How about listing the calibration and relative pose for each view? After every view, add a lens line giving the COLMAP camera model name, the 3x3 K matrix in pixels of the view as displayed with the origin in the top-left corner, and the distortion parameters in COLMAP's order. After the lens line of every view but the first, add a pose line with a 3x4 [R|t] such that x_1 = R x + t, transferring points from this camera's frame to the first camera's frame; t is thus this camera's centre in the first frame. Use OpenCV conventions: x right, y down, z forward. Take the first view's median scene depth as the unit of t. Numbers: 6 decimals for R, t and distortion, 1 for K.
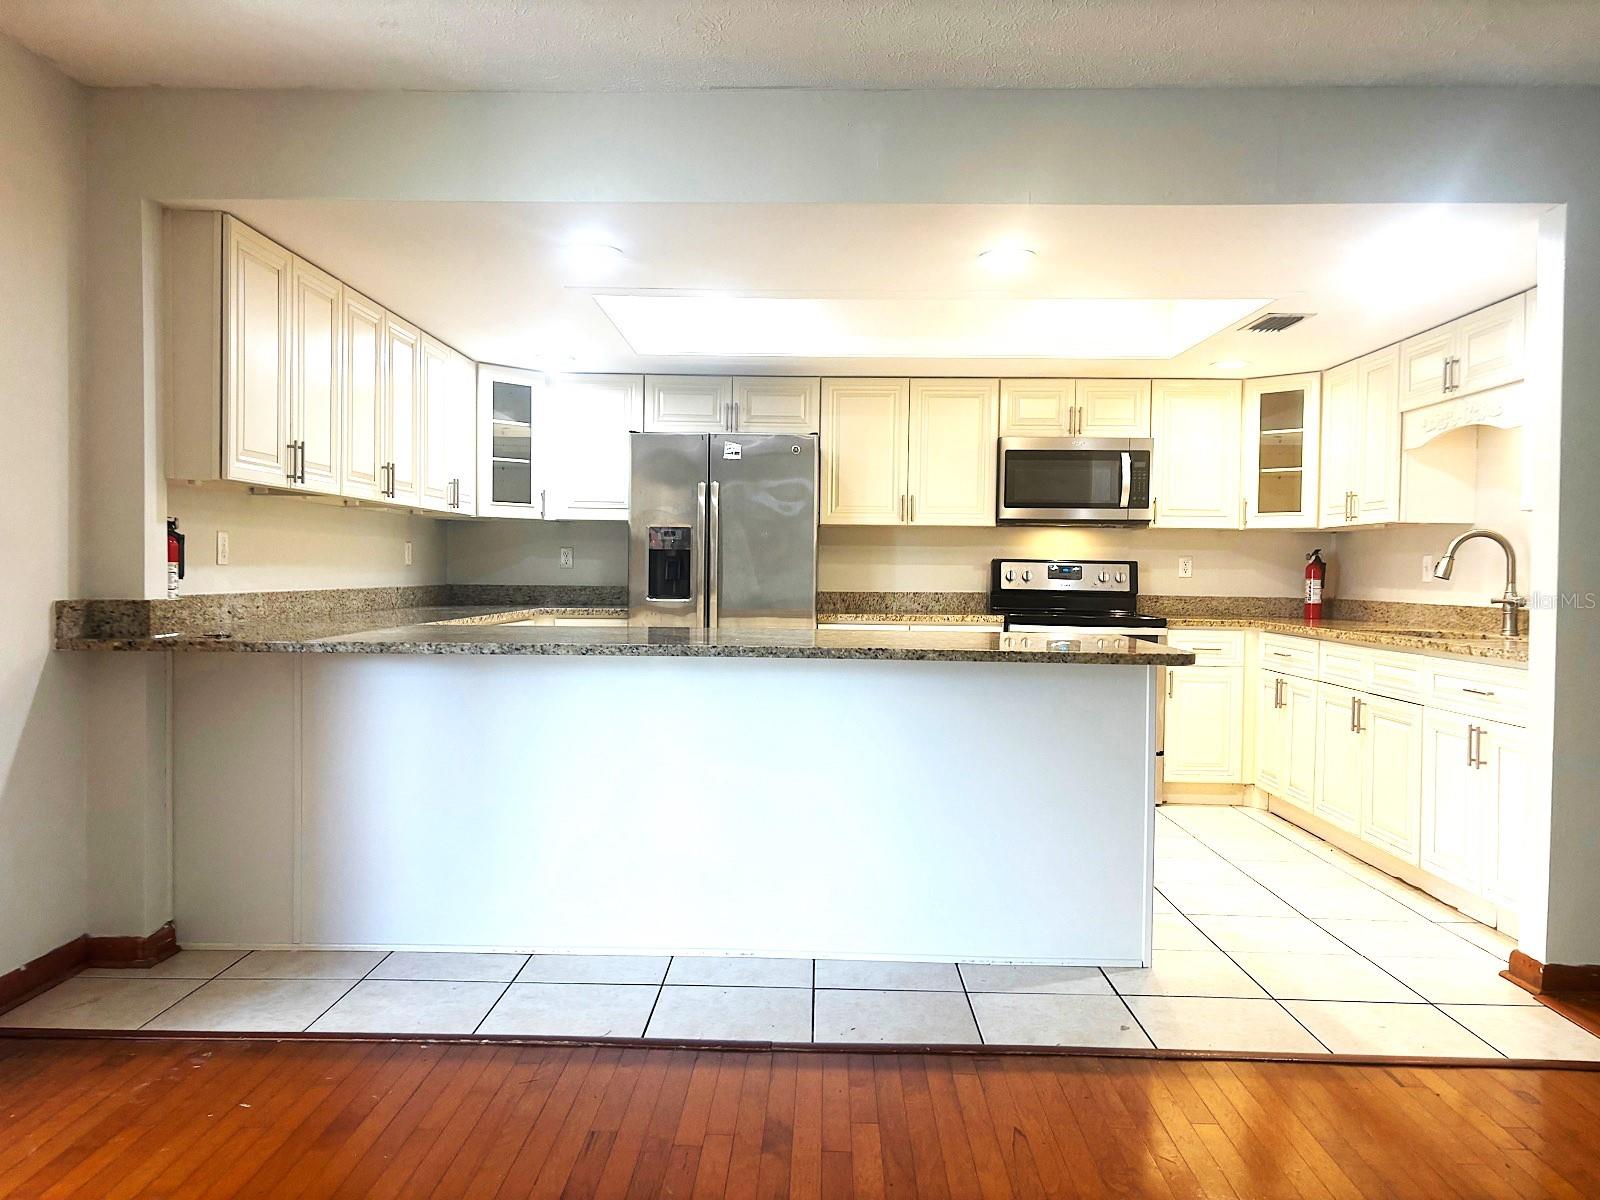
lens RADIAL K [[1162.8, 0, 800.0], [0, 1162.8, 600.0], [0, 0, 1]] dist [-0.190965, -0.002999]
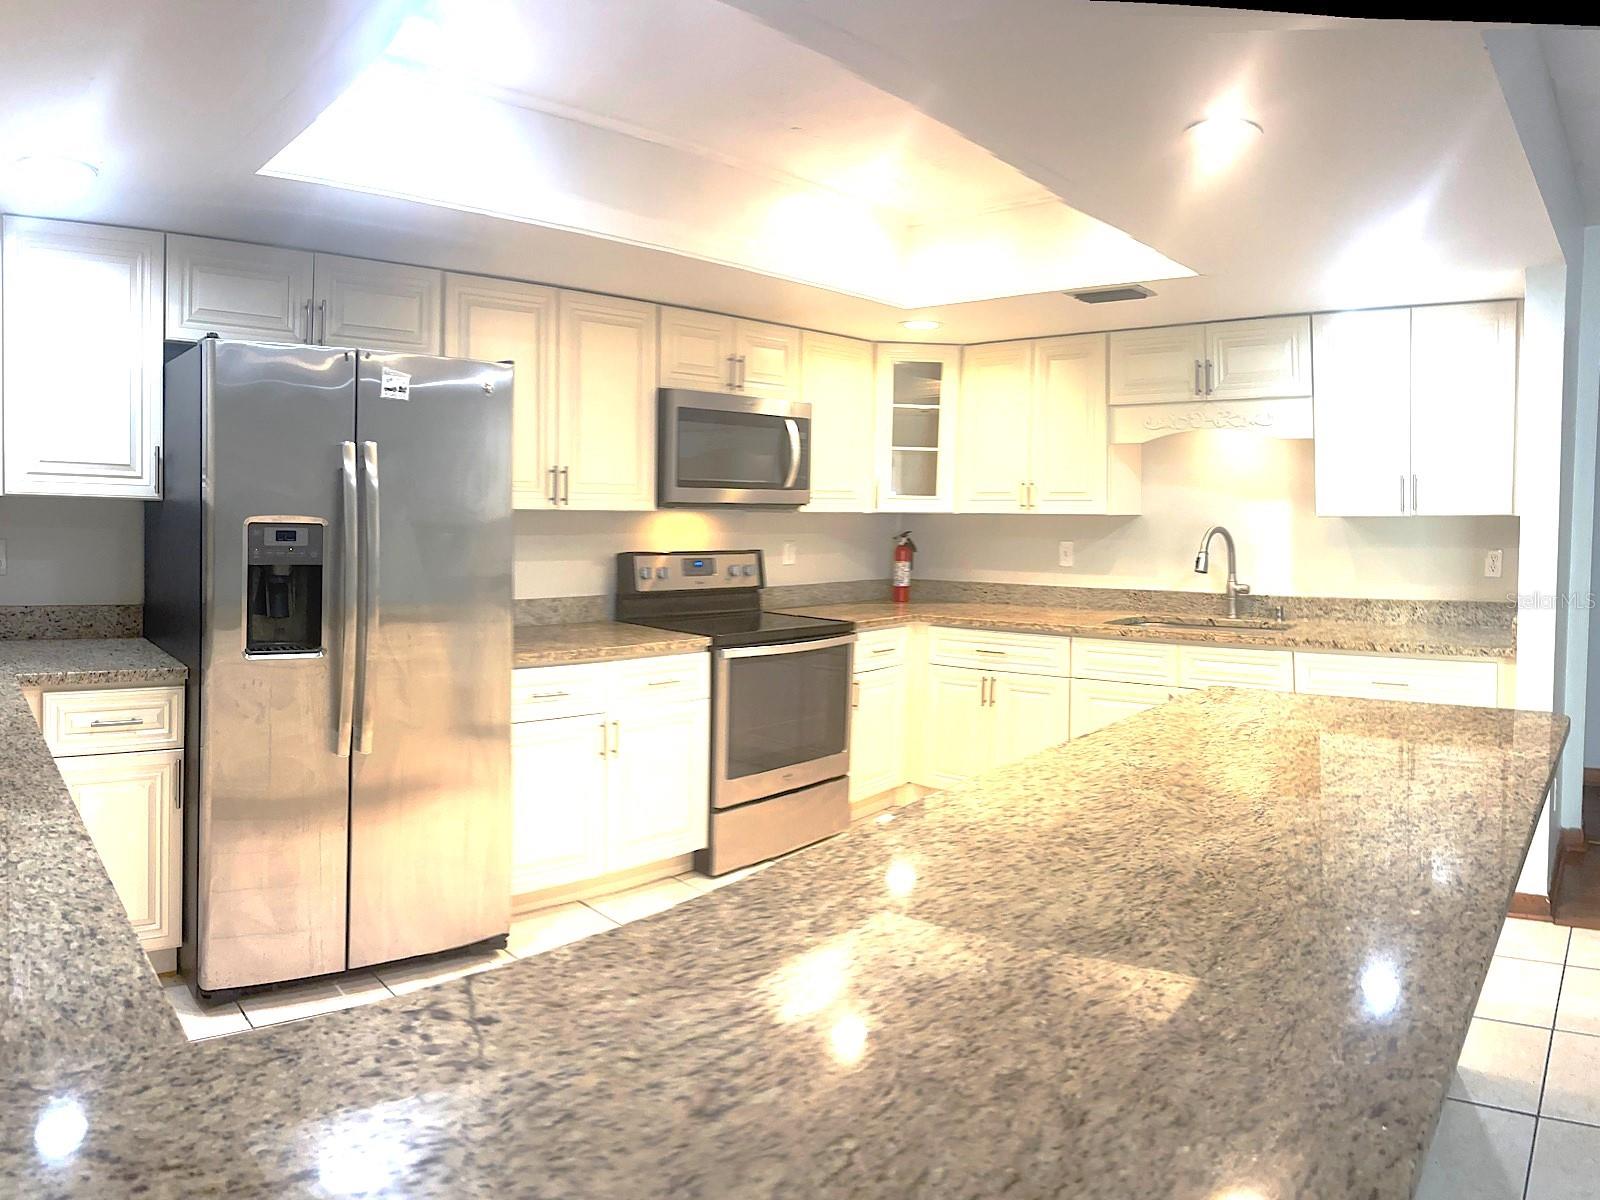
lens RADIAL K [[1162.8, 0, 800.0], [0, 1162.8, 600.0], [0, 0, 1]] dist [-0.190965, -0.002999]
pose [[0.542156, -0.075078, 0.836917, -0.412430], [0.018921, 0.996839, 0.077168, -0.063964], [-0.840065, -0.026002, 0.541863, 0.542163]]
